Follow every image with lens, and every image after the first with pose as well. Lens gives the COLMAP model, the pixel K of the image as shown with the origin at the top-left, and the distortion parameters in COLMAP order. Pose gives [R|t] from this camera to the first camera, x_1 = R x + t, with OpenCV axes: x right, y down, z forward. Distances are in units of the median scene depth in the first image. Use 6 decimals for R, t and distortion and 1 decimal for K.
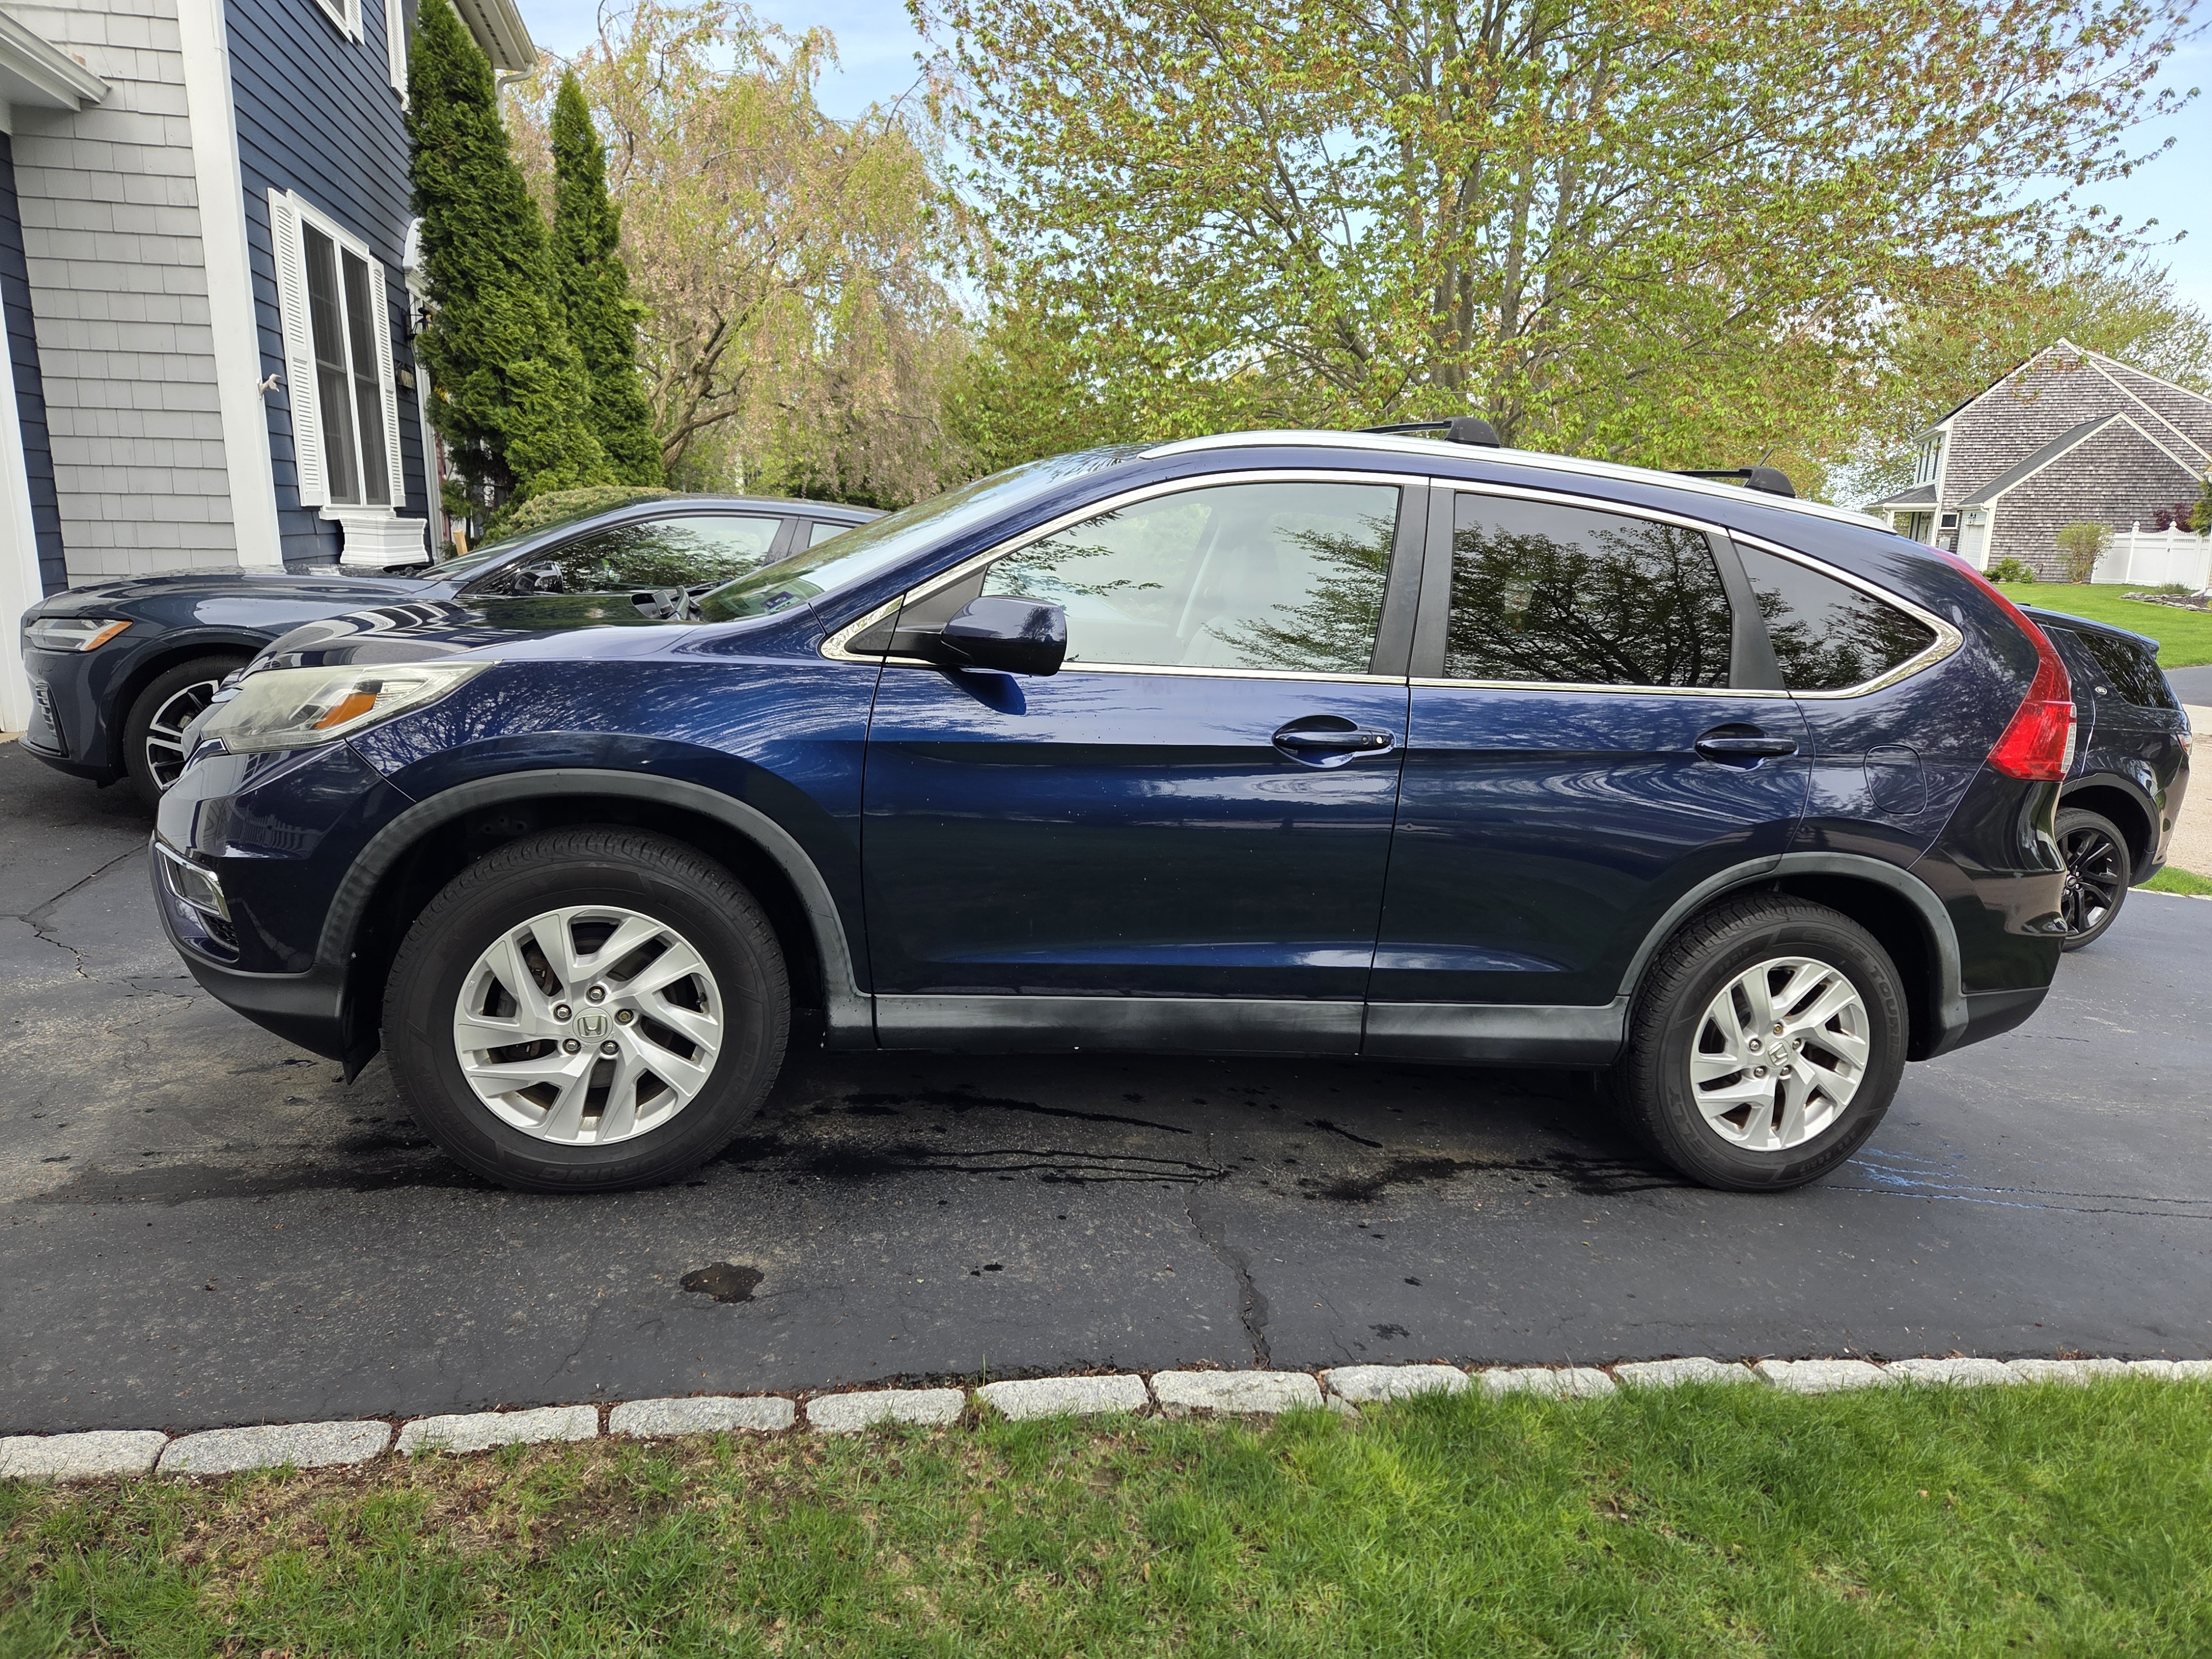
lens RADIAL K [[1501.3, 0, 1111.8], [0, 1501.3, 822.5], [0, 0, 1]] dist [0.040209, -0.004962]
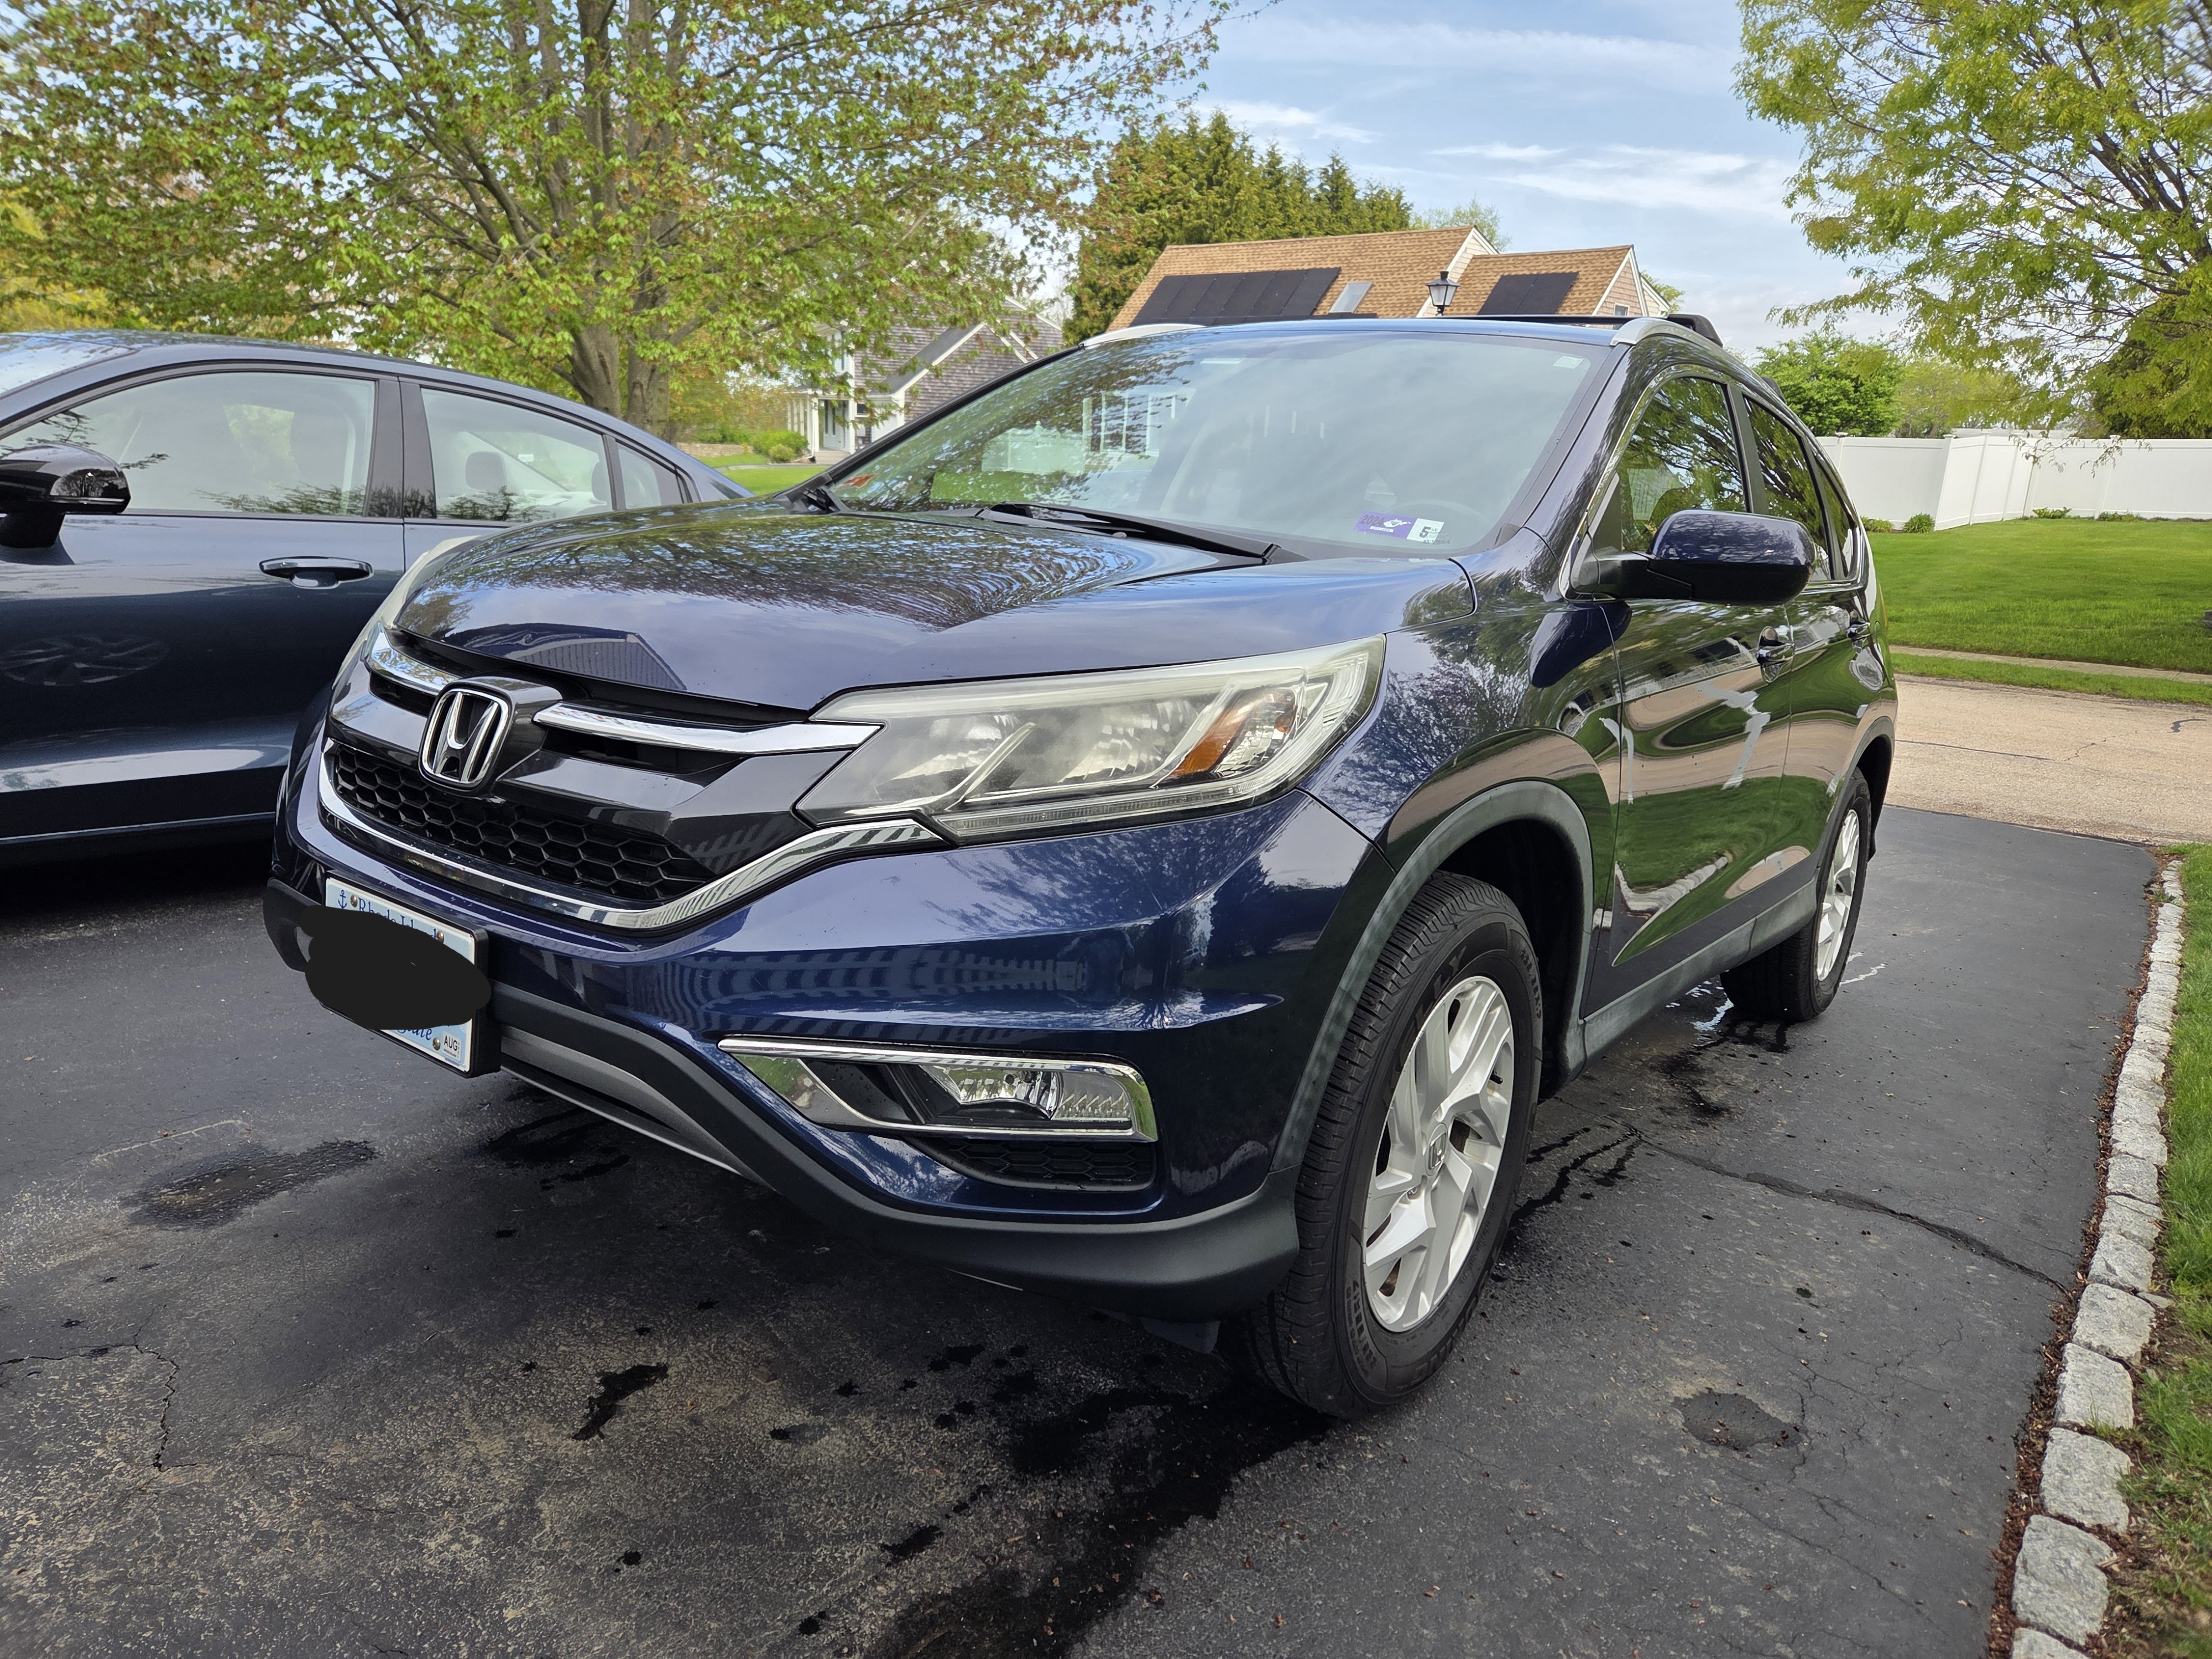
lens RADIAL K [[1501.3, 0, 1106.9], [0, 1501.3, 840.3], [0, 0, 1]] dist [0.040209, -0.004962]
pose [[0.760677, -0.147044, 0.632257, -0.785874], [0.090027, 0.988490, 0.121581, -0.092601], [-0.642857, -0.035563, 0.765160, 0.516406]]
